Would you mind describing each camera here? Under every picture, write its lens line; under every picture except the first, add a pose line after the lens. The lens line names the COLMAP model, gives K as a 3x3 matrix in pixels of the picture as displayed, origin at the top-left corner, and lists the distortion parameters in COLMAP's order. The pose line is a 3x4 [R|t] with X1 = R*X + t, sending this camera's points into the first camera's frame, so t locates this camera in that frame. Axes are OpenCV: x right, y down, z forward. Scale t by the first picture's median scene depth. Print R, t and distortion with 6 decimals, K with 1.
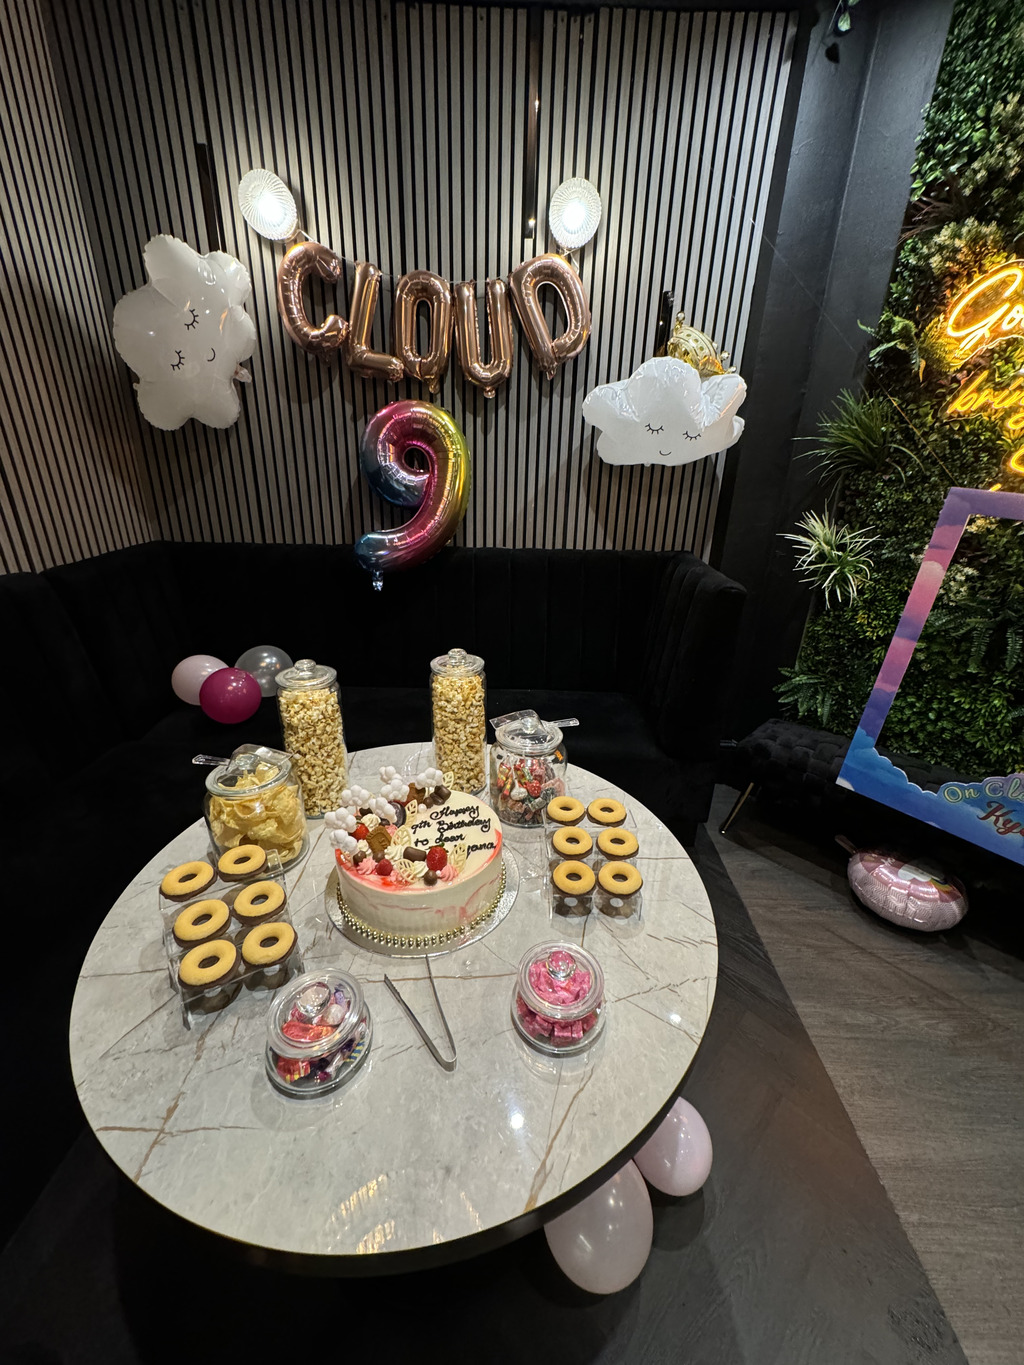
lens RADIAL K [[545.4, 0, 514.0], [0, 545.4, 679.7], [0, 0, 1]] dist [0.003476, -0.000210]
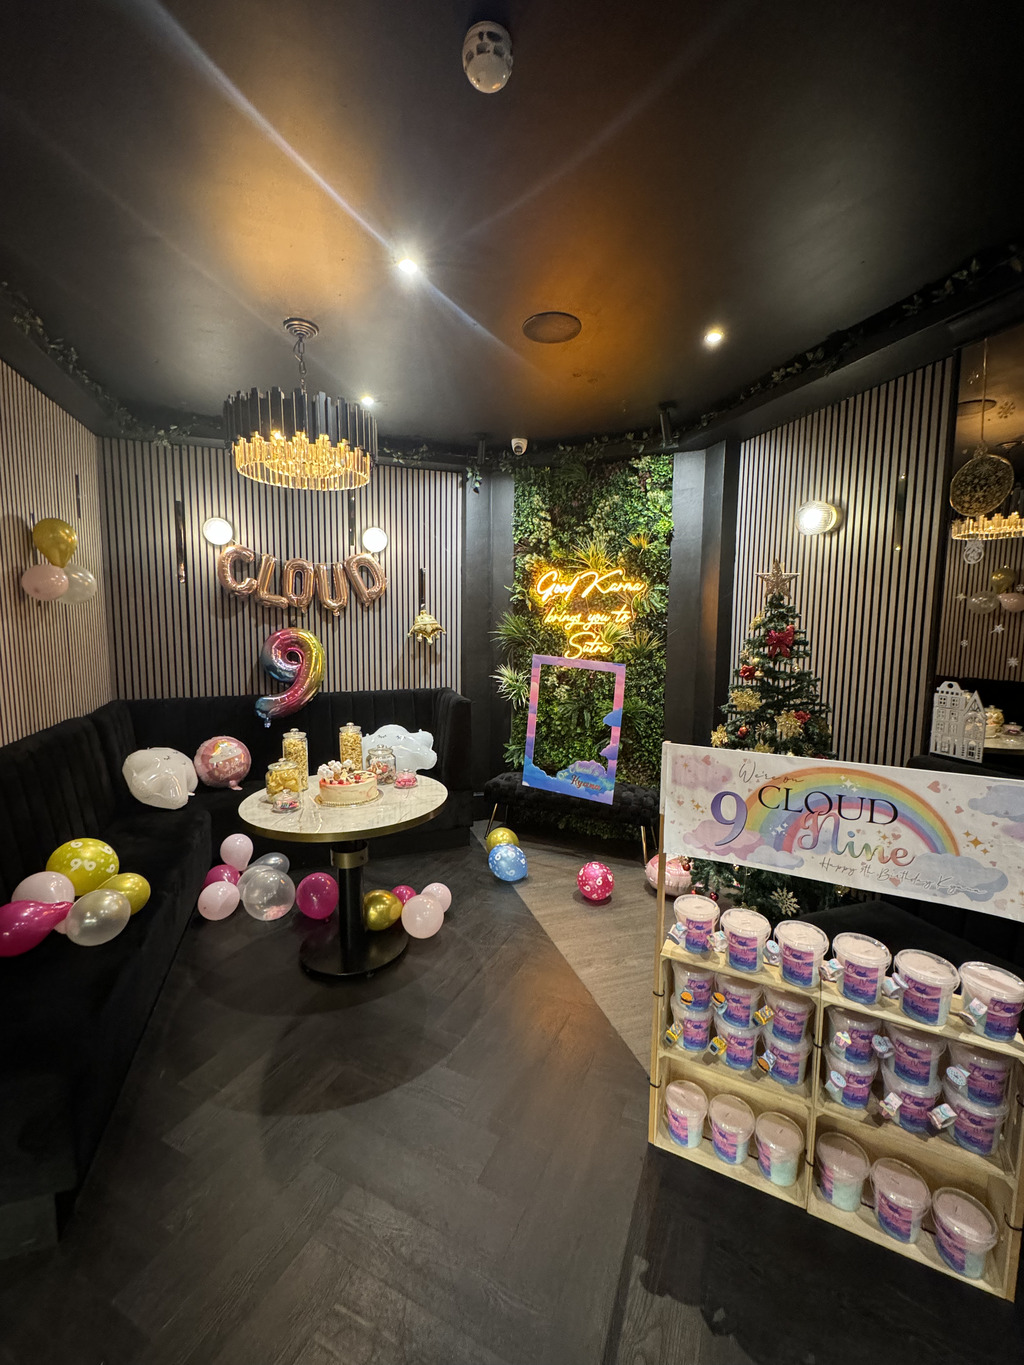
lens RADIAL K [[545.4, 0, 510.4], [0, 545.4, 681.7], [0, 0, 1]] dist [0.003476, -0.000210]
pose [[0.937922, -0.053028, 0.342769, -0.149429], [0.144830, 0.957843, -0.248115, 0.291856], [-0.315162, 0.282356, 0.906062, -0.930942]]
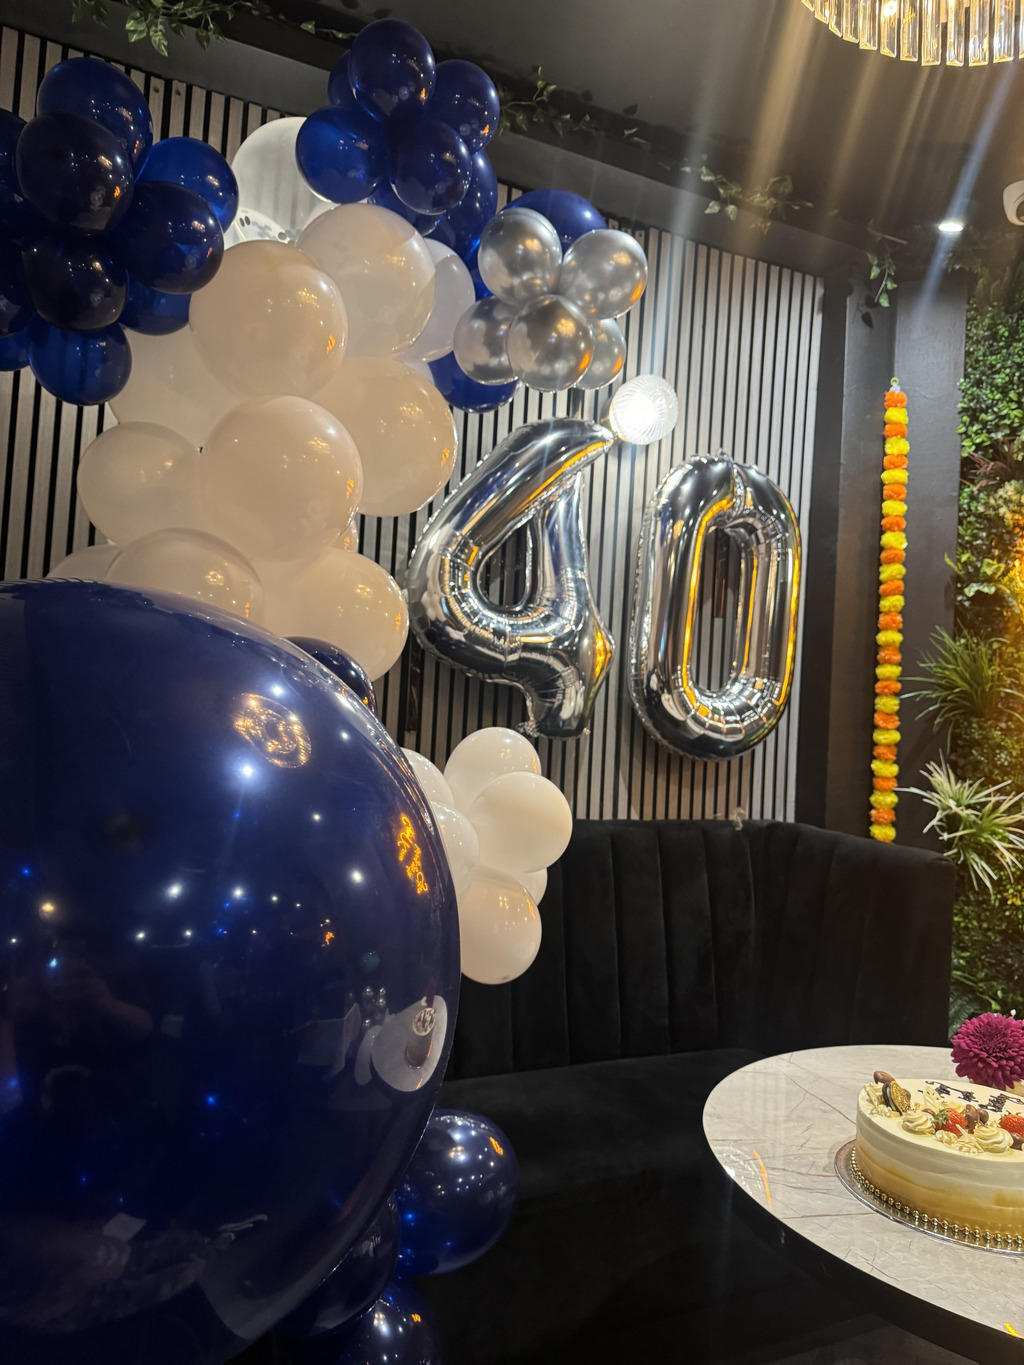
lens RADIAL K [[927.7, 0, 515.8], [0, 927.7, 674.8], [0, 0, 1]] dist [0.006499, 0.000837]
pose [[0.907580, 0.039724, 0.417996, -0.587927], [0.124701, 0.925096, -0.358675, -0.026205], [-0.400935, 0.377651, 0.834644, 0.086338]]
